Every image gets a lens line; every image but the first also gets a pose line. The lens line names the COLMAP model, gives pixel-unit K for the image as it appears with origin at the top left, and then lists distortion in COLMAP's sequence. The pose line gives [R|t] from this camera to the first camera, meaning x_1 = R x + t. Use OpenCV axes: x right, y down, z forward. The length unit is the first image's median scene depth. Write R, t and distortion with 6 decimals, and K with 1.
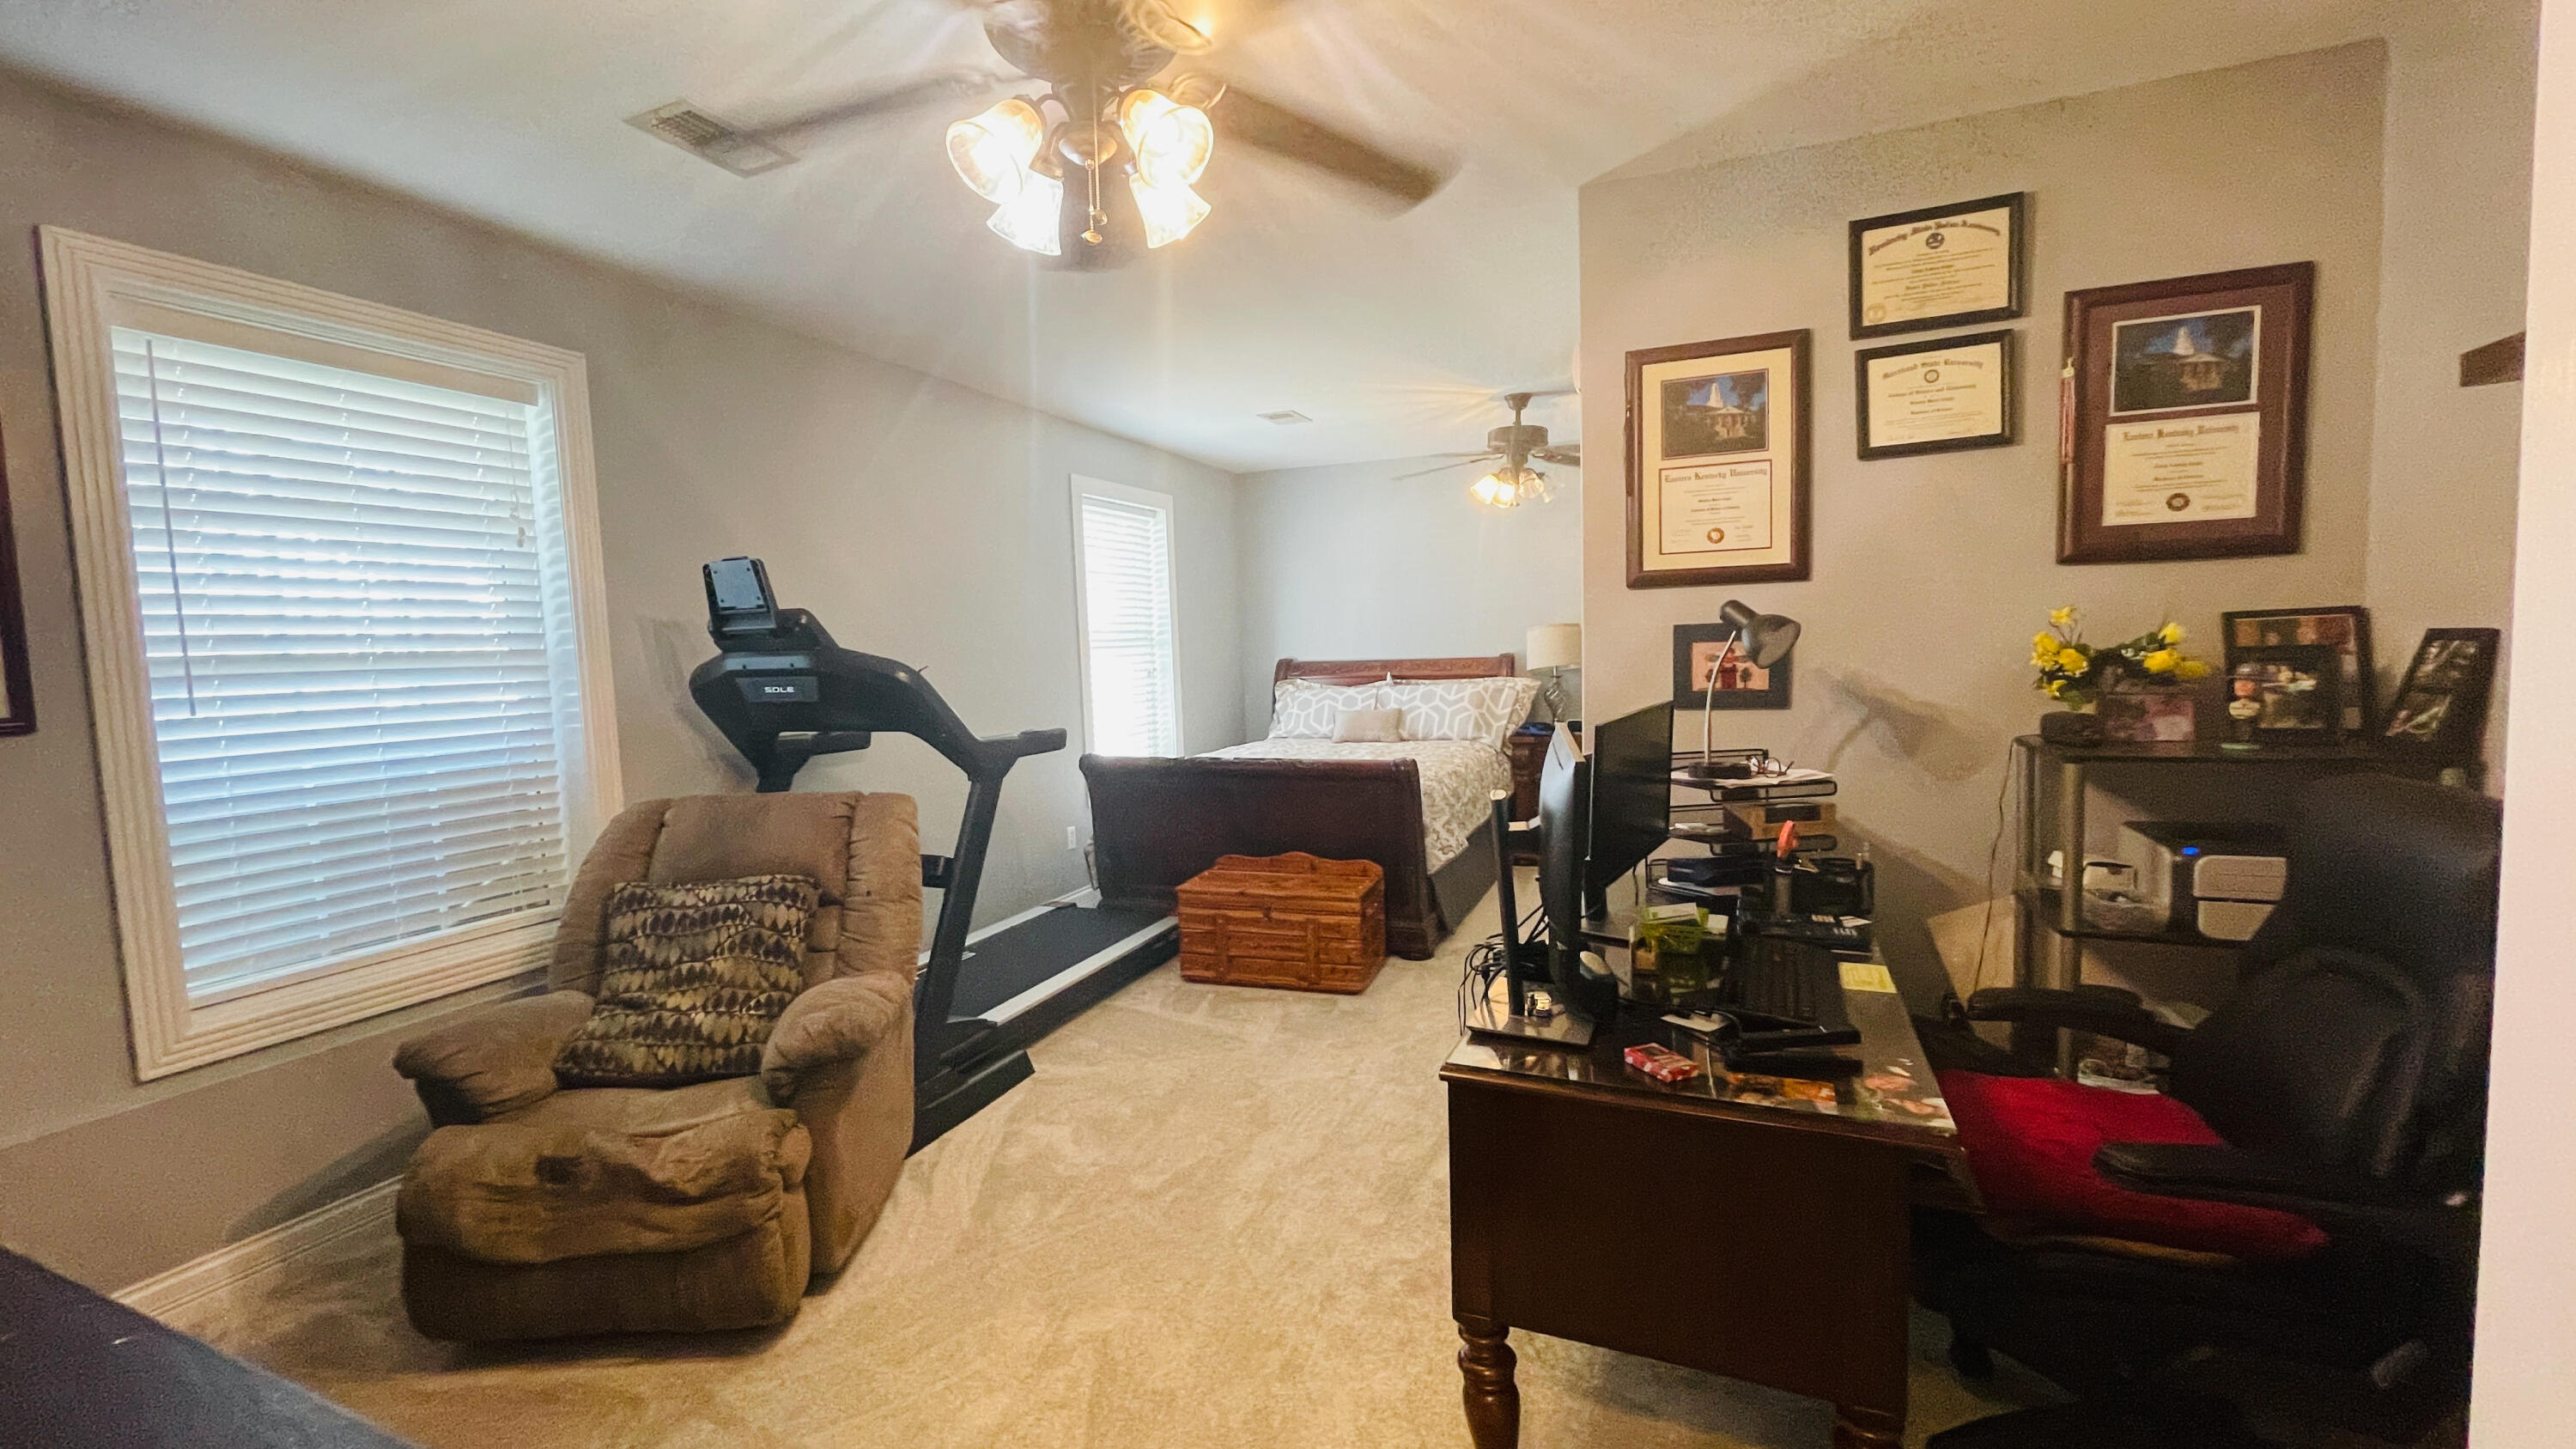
lens RADIAL K [[1047.7, 0, 1288.0], [0, 1047.7, 724.5], [0, 0, 1]] dist [0.000520, -0.000204]
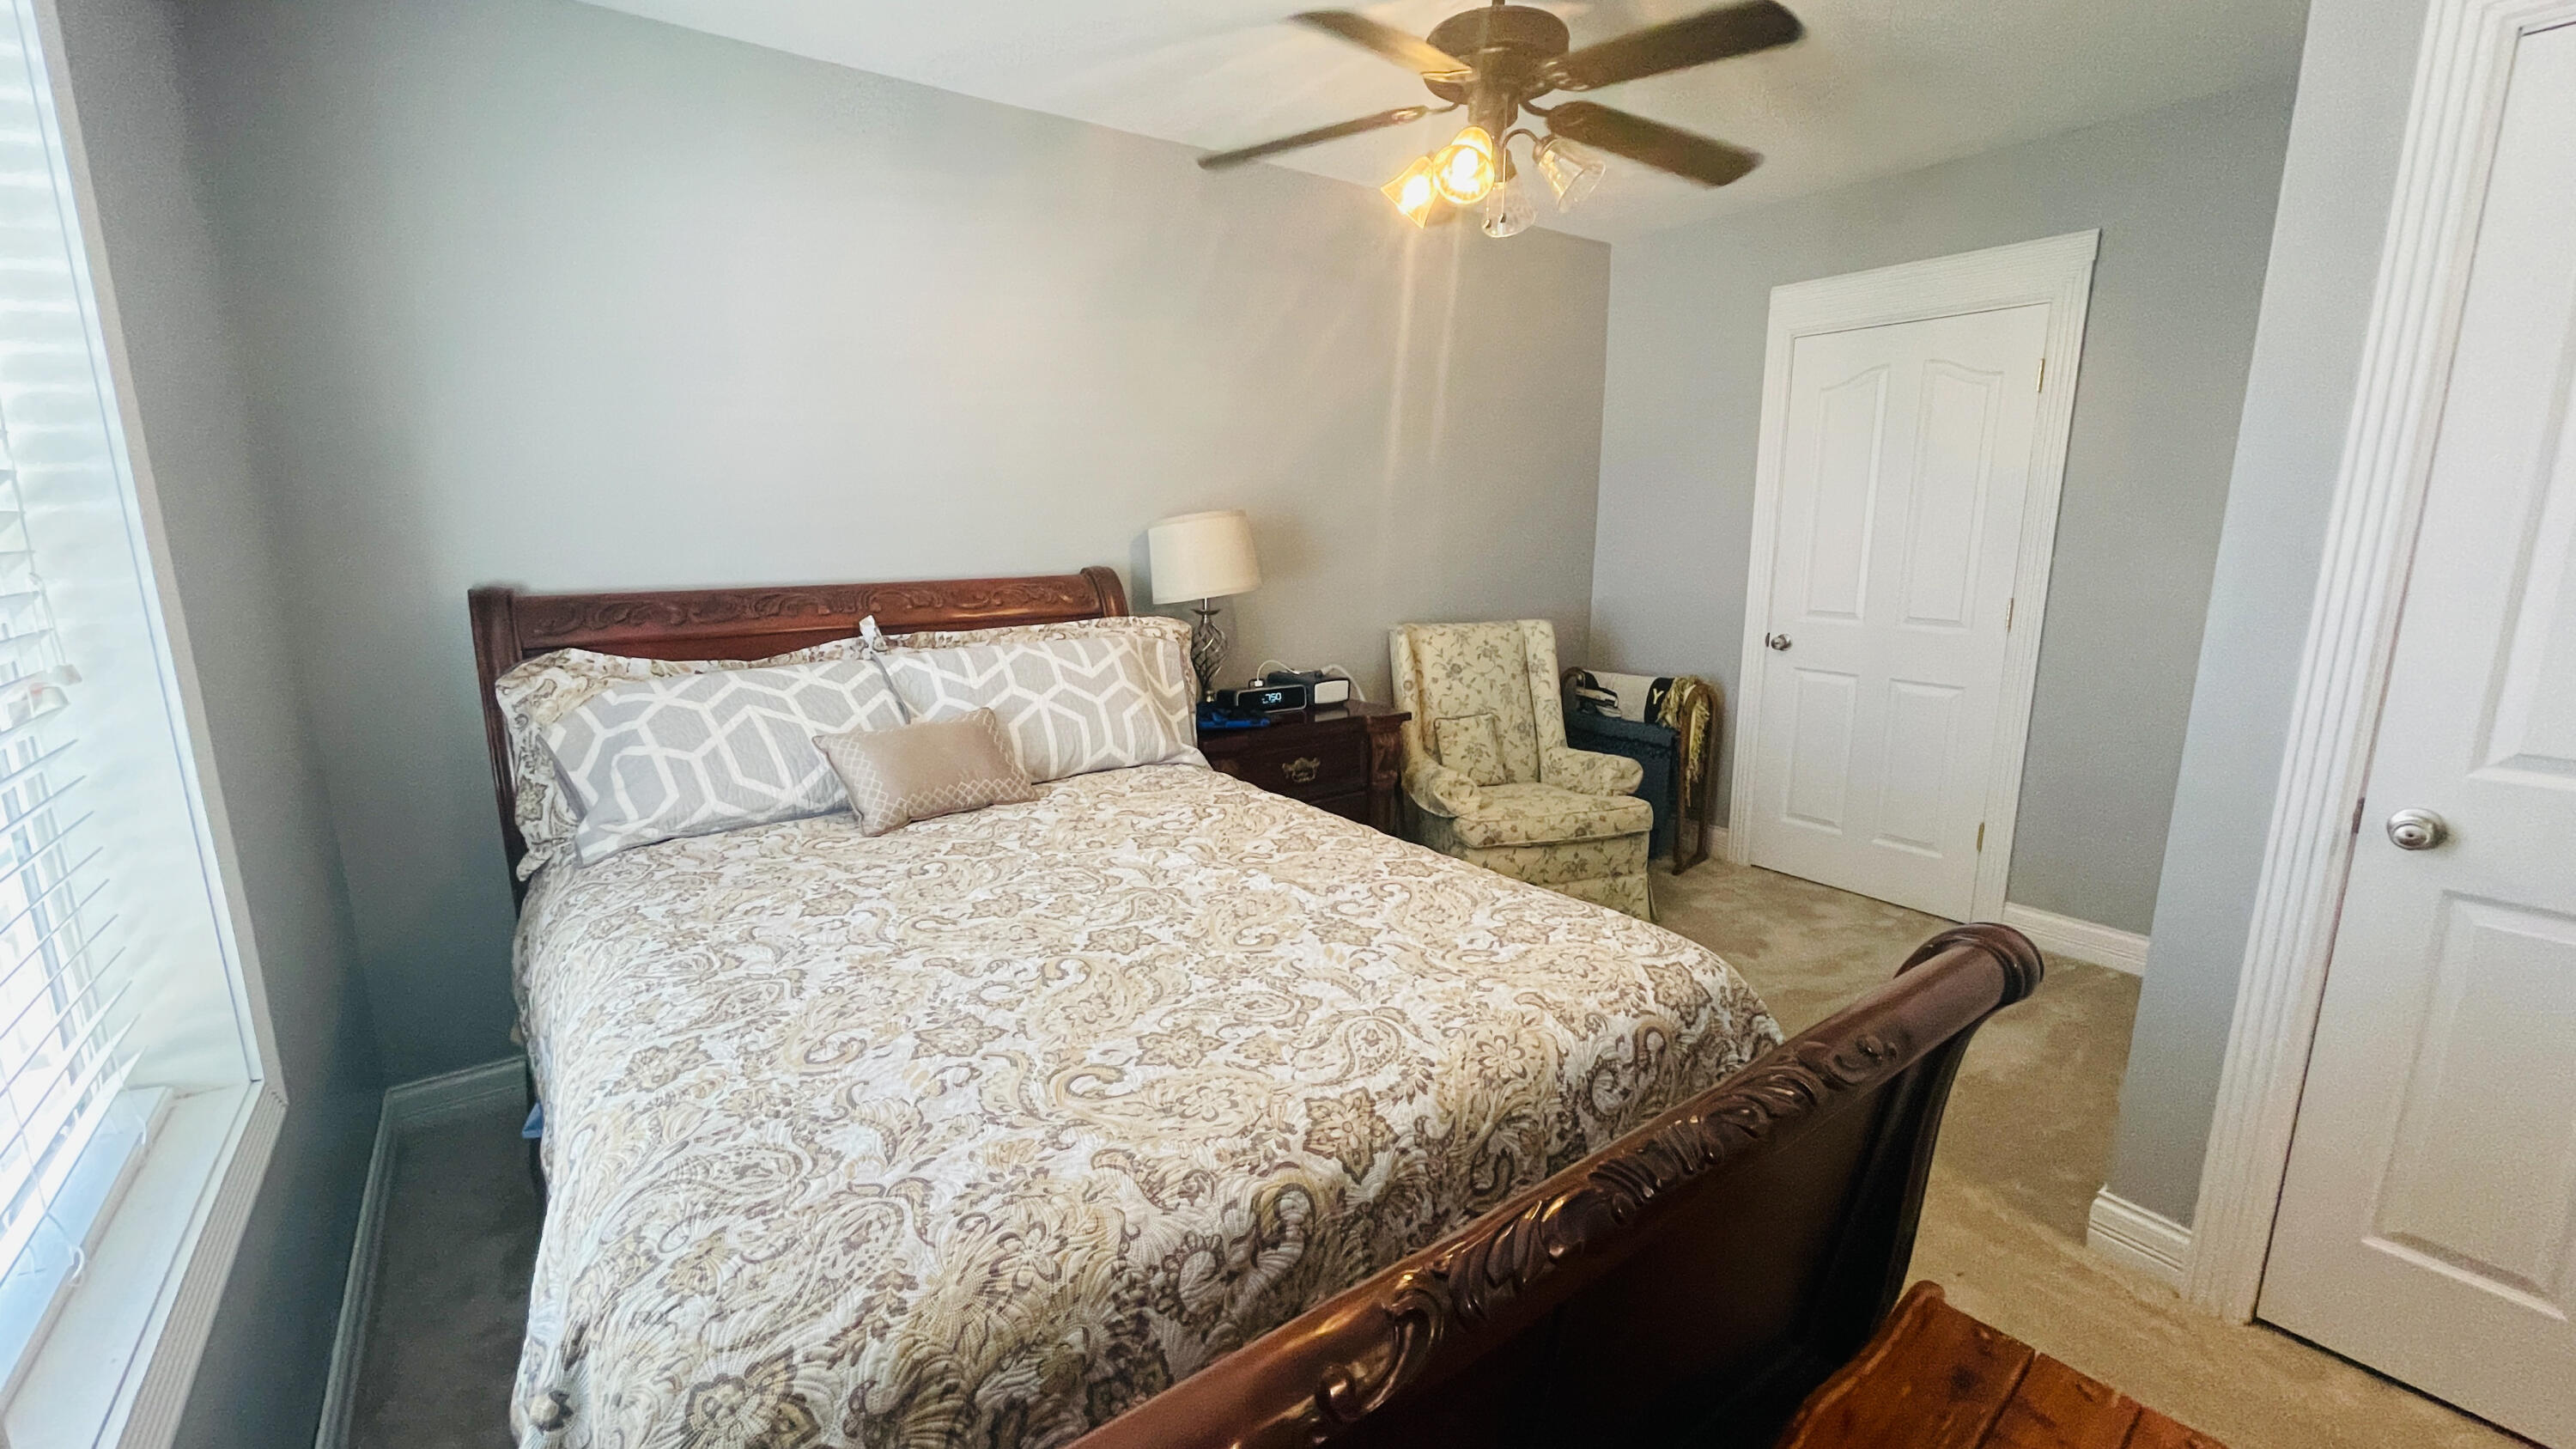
lens RADIAL K [[1047.7, 0, 1288.0], [0, 1047.7, 724.5], [0, 0, 1]] dist [0.000520, -0.000204]
pose [[0.511005, -0.132956, 0.849233, -0.167734], [0.053316, 0.990966, 0.123064, -0.051258], [-0.857923, -0.017609, 0.513477, 0.691156]]
